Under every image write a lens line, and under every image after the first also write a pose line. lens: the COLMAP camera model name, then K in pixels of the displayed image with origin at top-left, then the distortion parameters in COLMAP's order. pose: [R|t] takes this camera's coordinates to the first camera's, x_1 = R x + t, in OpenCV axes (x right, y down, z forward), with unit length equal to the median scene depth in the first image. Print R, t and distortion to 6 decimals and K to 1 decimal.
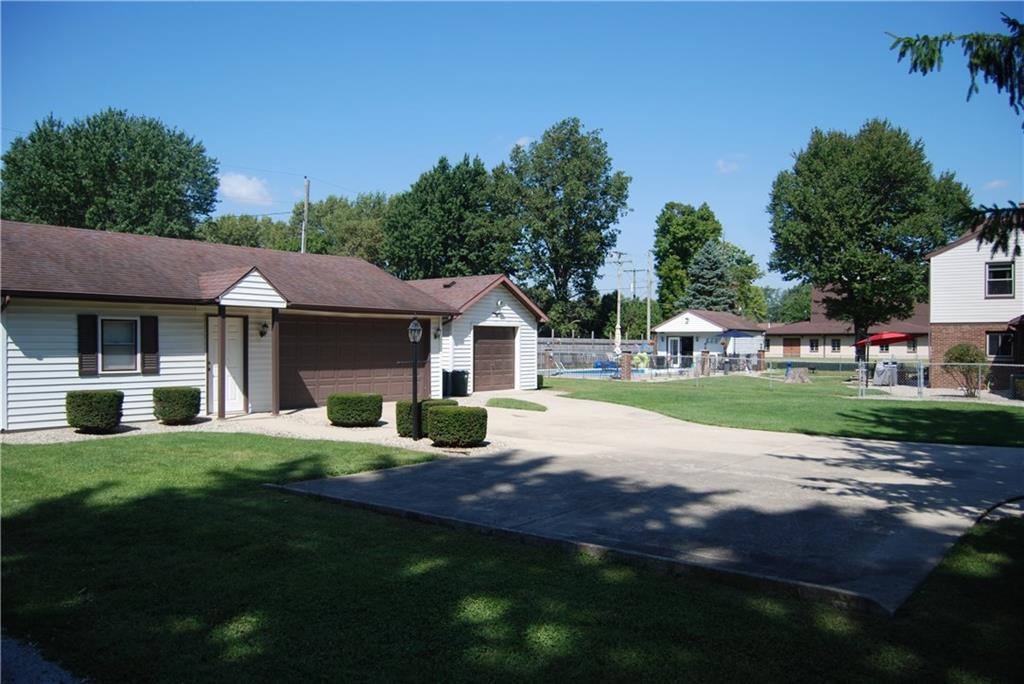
lens RADIAL K [[809.4, 0, 514.9], [0, 809.4, 339.0], [0, 0, 1]] dist [-0.086700, 0.026114]
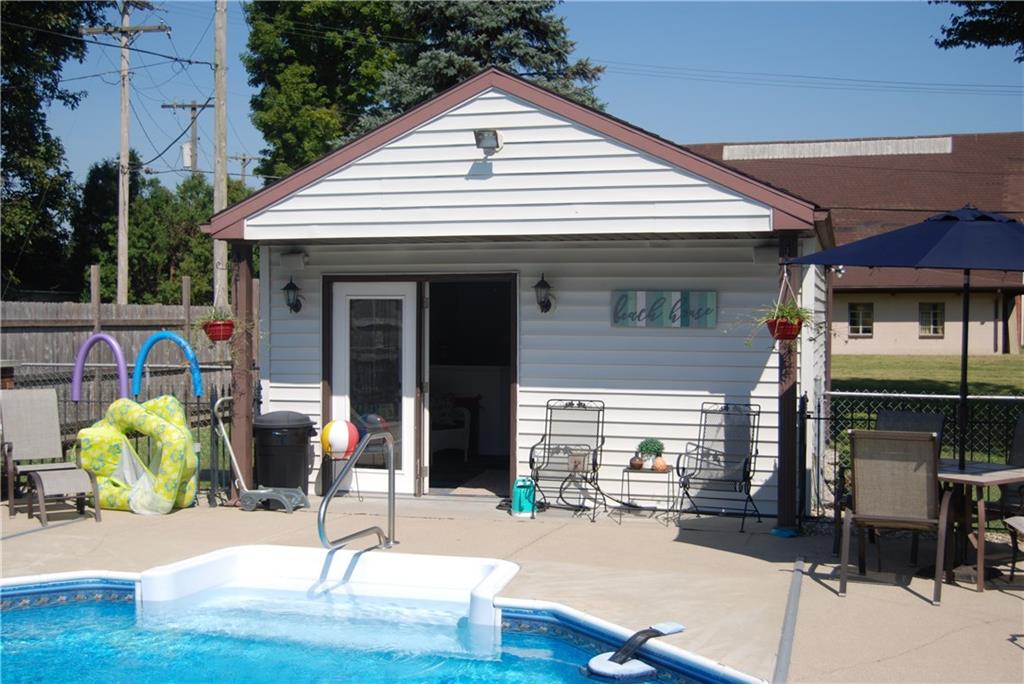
lens RADIAL K [[1240.9, 0, 510.6], [0, 1240.9, 342.7], [0, 0, 1]] dist [-0.004610, 0.000000]
pose [[0.931541, -0.020635, 0.363050, 0.113129], [0.008555, 0.999356, 0.034850, 0.000735], [-0.363535, -0.029358, 0.931118, 0.635618]]
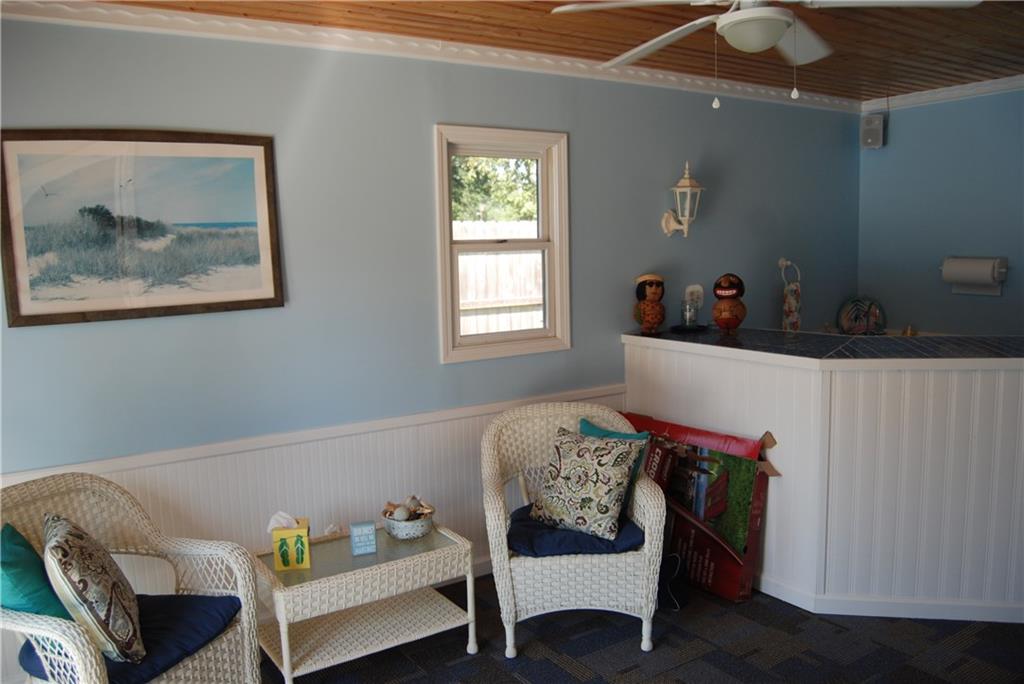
lens RADIAL K [[809.4, 0, 511.9], [0, 809.4, 346.6], [0, 0, 1]] dist [-0.086700, 0.026114]
pose [[0.940525, 0.012442, -0.339497, 0.177802], [0.033881, 0.990912, 0.130178, 0.004442], [0.338031, -0.133938, 0.931555, 0.766933]]
